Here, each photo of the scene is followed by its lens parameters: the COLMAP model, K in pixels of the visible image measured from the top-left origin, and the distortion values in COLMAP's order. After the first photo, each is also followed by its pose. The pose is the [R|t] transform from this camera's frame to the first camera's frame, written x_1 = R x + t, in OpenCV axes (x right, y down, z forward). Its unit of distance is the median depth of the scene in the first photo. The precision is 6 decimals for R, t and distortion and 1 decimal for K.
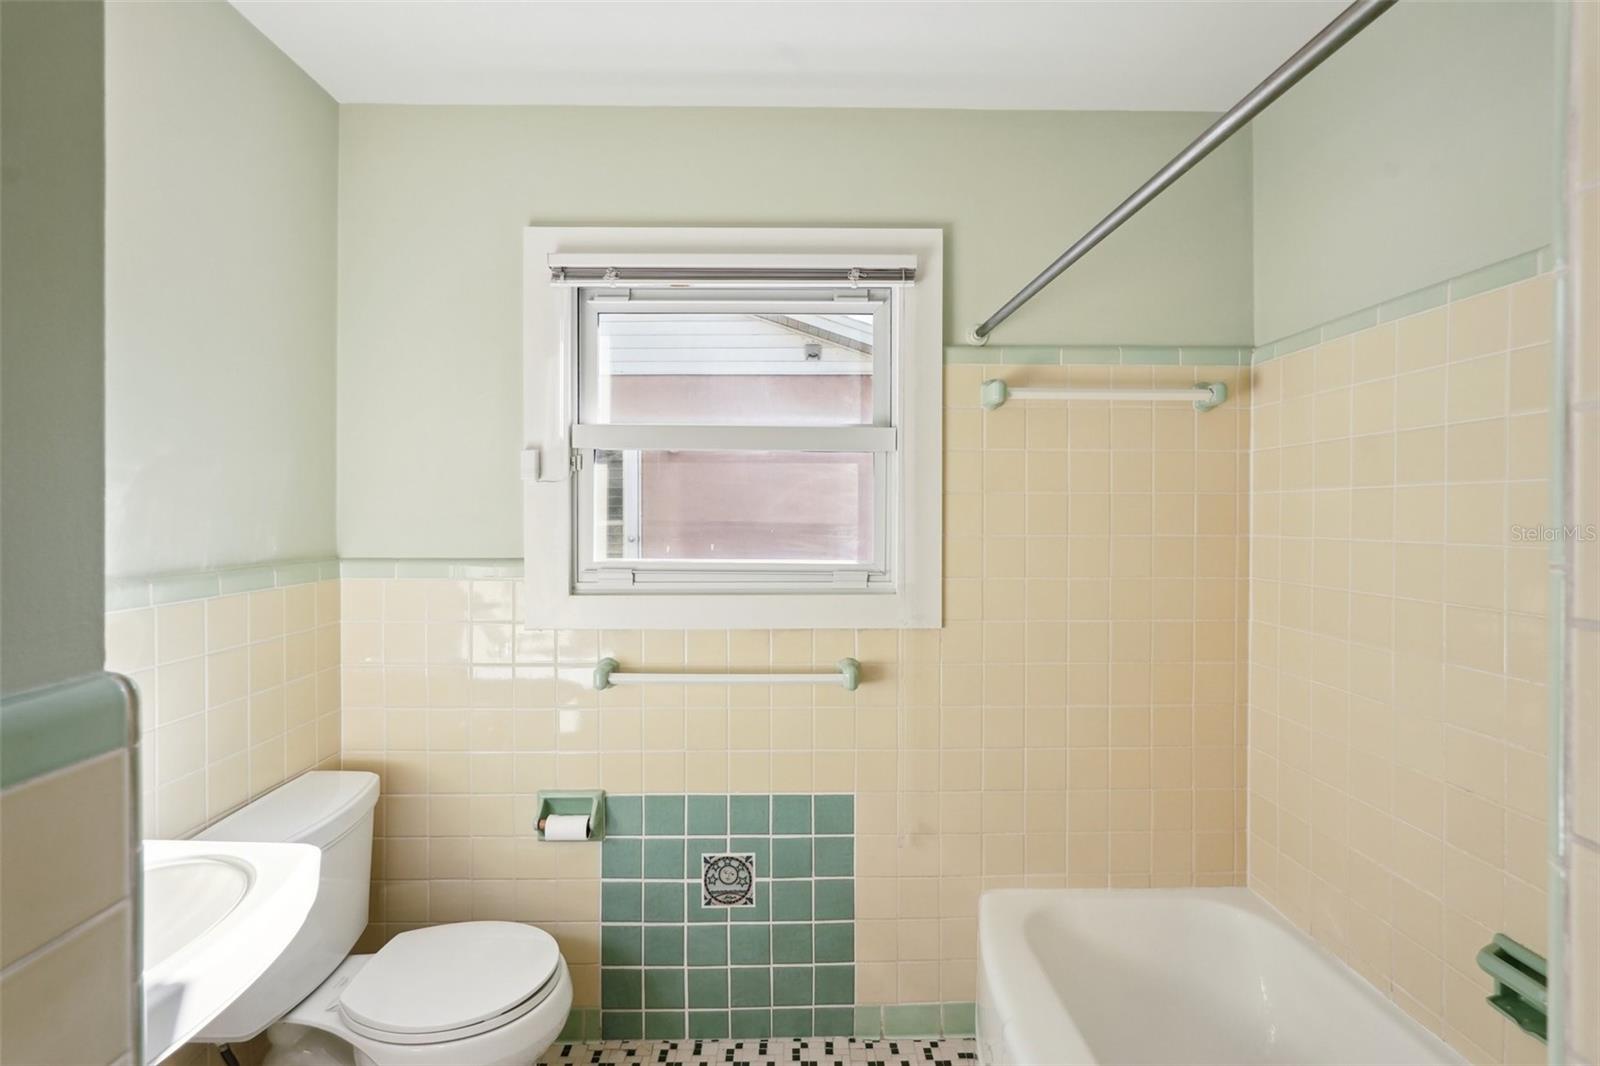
lens RADIAL K [[722.2, 0, 805.0], [0, 722.2, 520.2], [0, 0, 1]] dist [-0.005819, 0.004189]
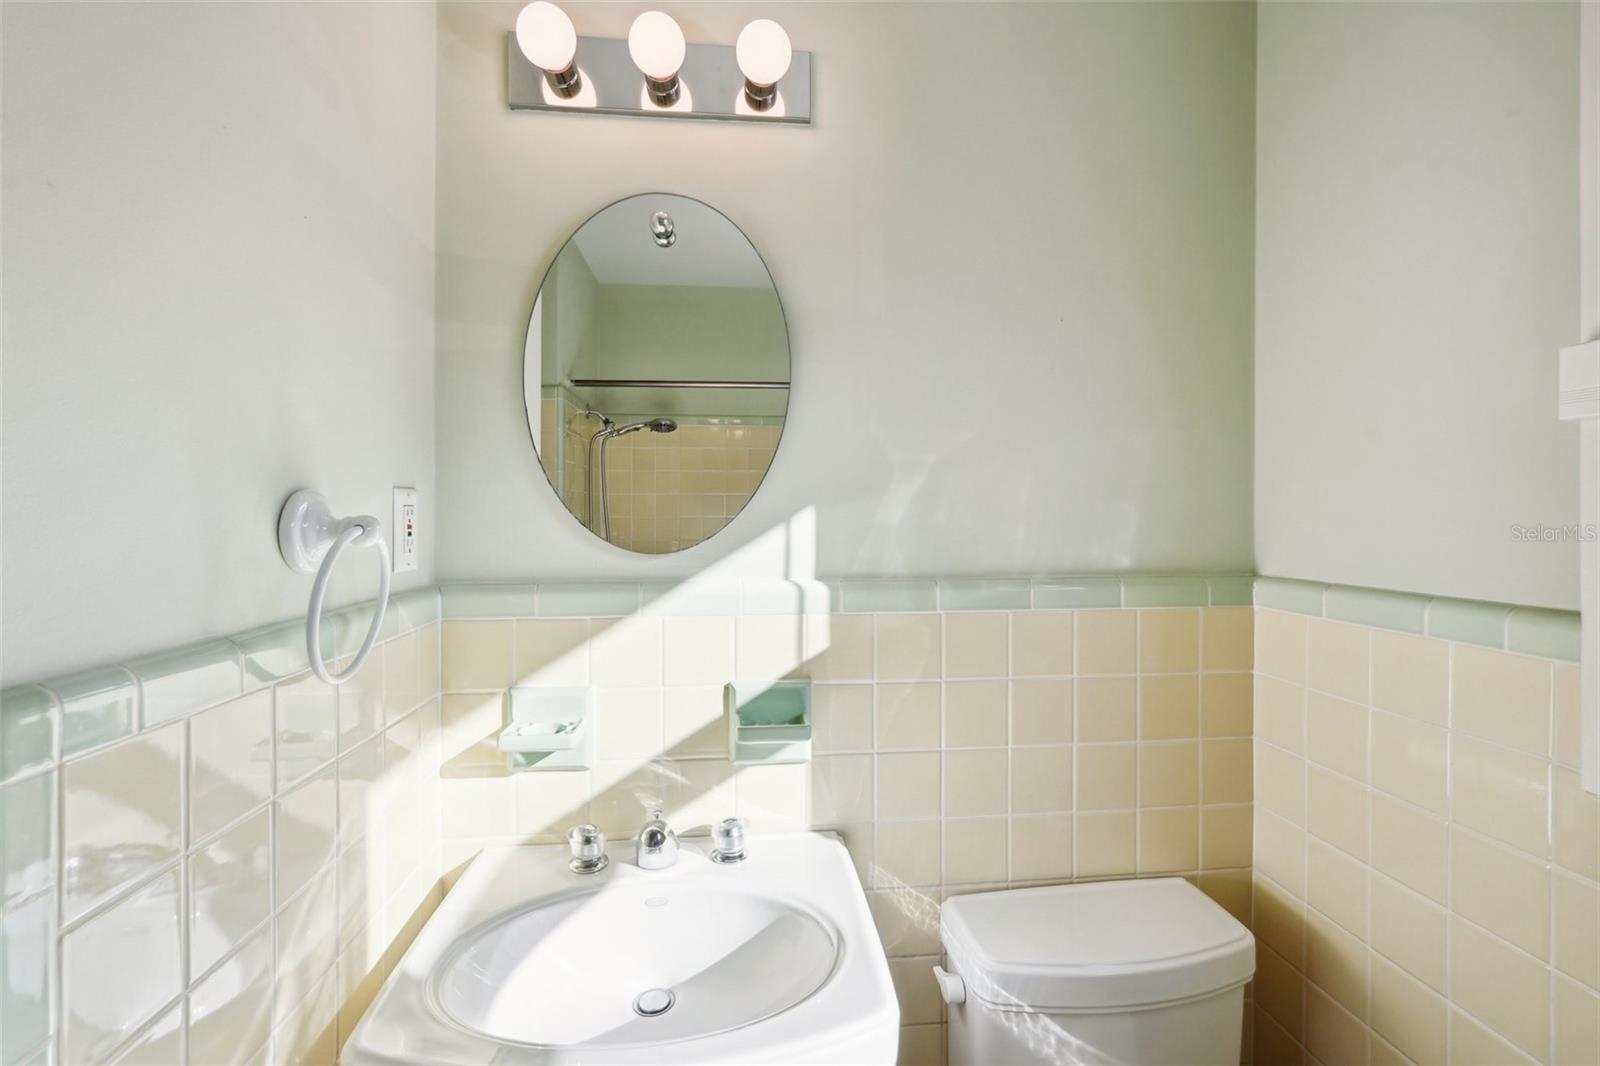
lens RADIAL K [[722.2, 0, 806.0], [0, 722.2, 522.1], [0, 0, 1]] dist [-0.005819, 0.004189]
pose [[0.087692, 0.007743, -0.996118, -0.024003], [-0.006079, 0.999955, 0.007237, 0.001880], [0.996129, 0.005420, 0.087735, 0.537715]]
